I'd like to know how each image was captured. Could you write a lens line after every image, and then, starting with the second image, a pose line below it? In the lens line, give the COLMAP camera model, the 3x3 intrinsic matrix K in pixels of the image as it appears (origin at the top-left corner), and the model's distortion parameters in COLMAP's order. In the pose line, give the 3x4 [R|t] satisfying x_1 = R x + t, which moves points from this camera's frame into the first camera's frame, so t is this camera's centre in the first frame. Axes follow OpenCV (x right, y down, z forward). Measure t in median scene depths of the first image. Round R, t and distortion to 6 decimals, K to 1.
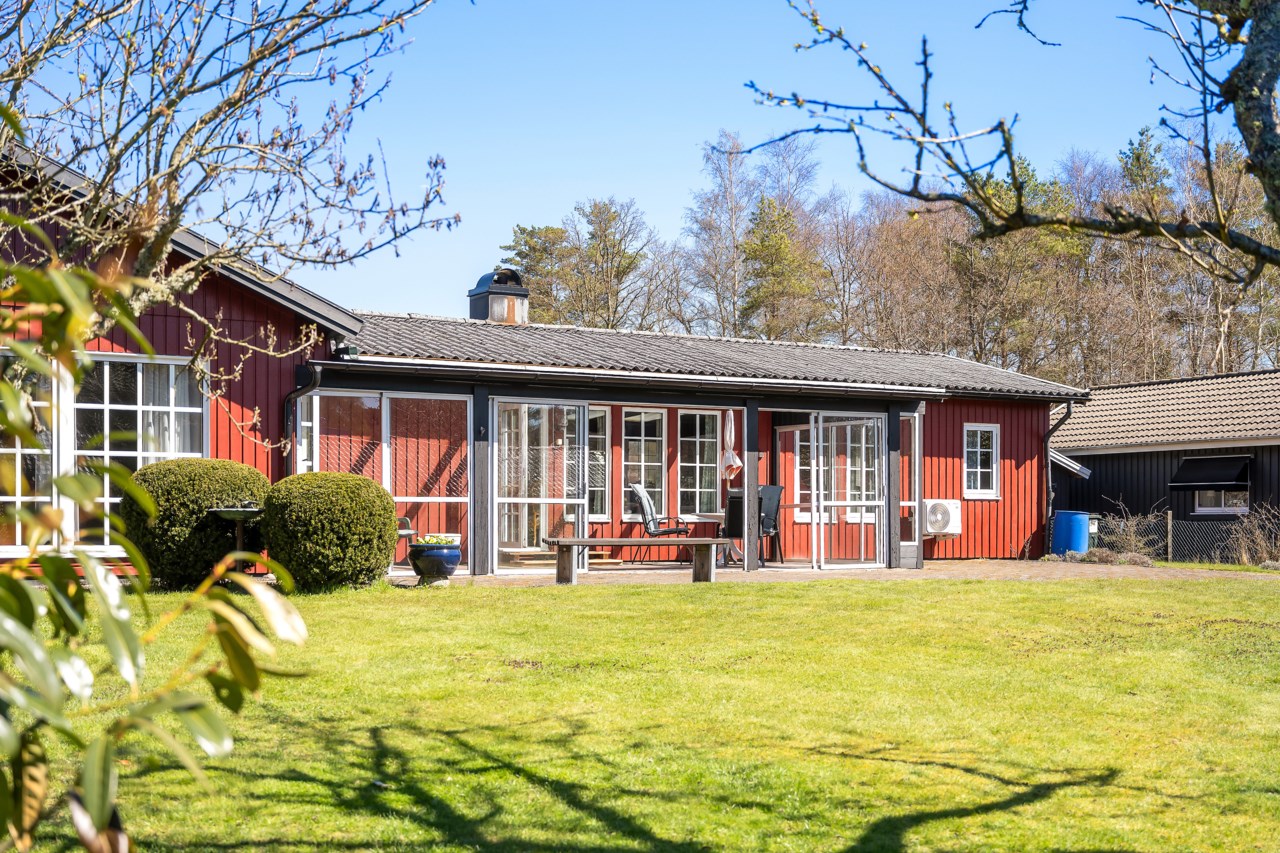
lens RADIAL K [[1518.1, 0, 640.0], [0, 1518.1, 426.5], [0, 0, 1]] dist [0.001200, 0.000132]
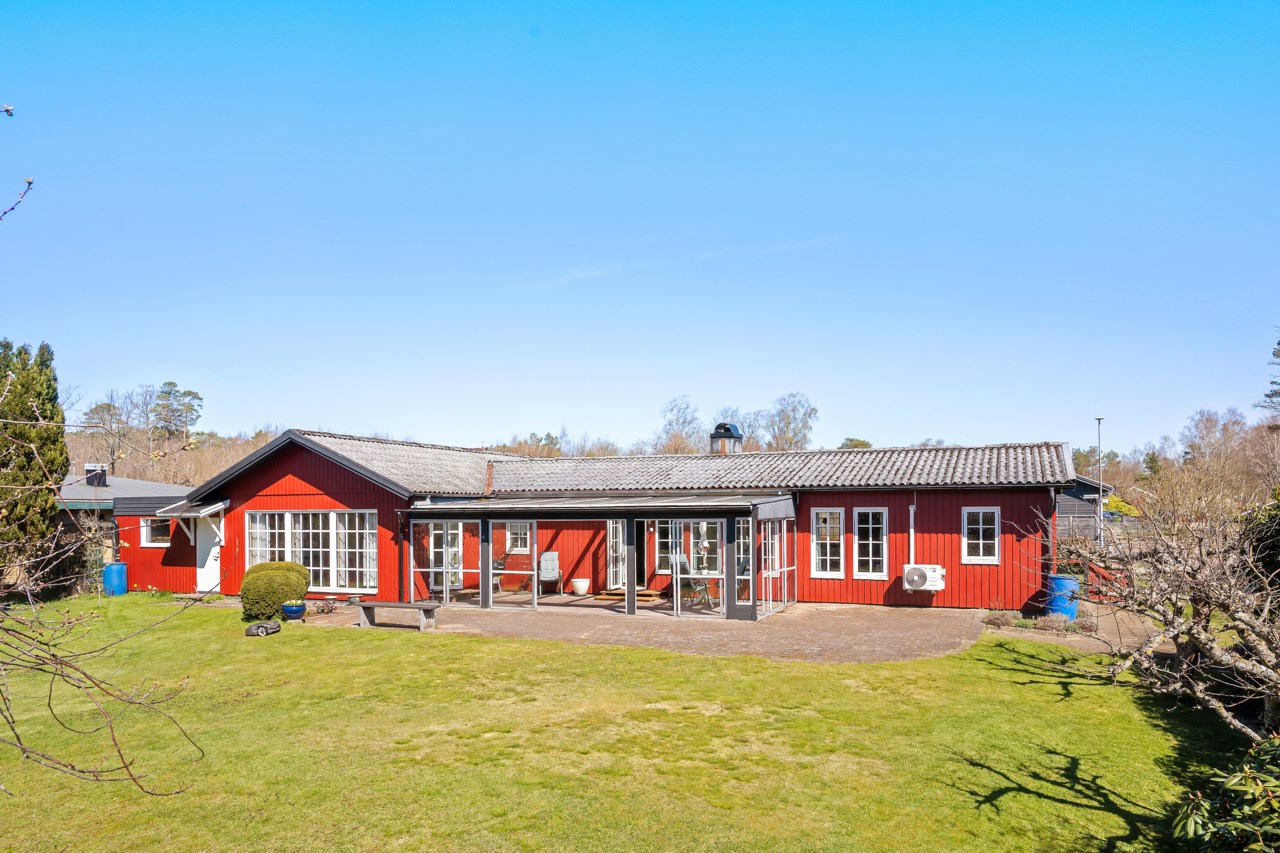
lens RADIAL K [[860.4, 0, 640.0], [0, 860.4, 426.5], [0, 0, 1]] dist [0.000133, 0.001197]
pose [[0.629286, -0.083199, -0.772708, 0.635888], [0.054079, 0.996531, -0.063256, -0.041426], [0.775290, -0.001981, 0.631602, 0.292775]]
